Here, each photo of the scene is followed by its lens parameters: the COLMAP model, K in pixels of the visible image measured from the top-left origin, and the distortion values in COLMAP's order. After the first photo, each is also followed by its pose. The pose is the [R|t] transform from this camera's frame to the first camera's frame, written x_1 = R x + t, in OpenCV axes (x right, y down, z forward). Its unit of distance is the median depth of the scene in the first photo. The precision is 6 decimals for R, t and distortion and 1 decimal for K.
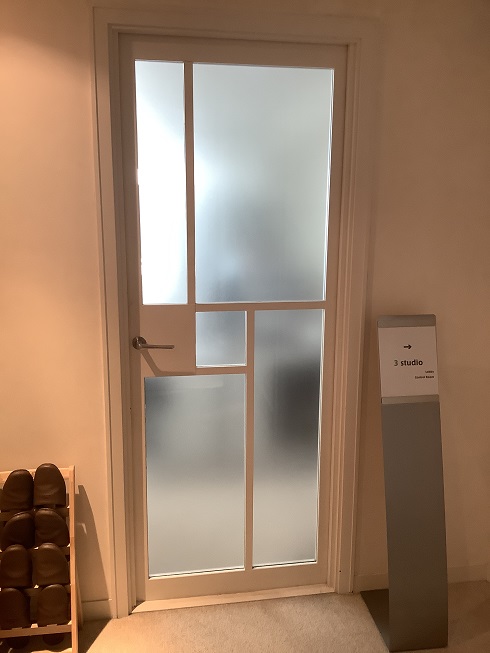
lens RADIAL K [[595.1, 0, 245.0], [0, 595.1, 326.5], [0, 0, 1]] dist [0.009376, 0.008086]
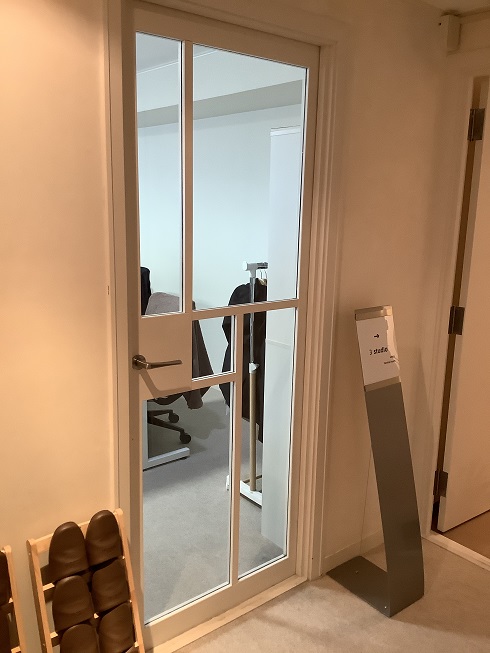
lens RADIAL K [[595.1, 0, 245.0], [0, 595.1, 326.5], [0, 0, 1]] dist [0.009376, 0.008086]
pose [[0.872426, -0.088621, 0.480644, -0.450715], [0.079582, 0.996057, 0.039203, -0.044663], [-0.482224, 0.004049, 0.876039, 0.167770]]
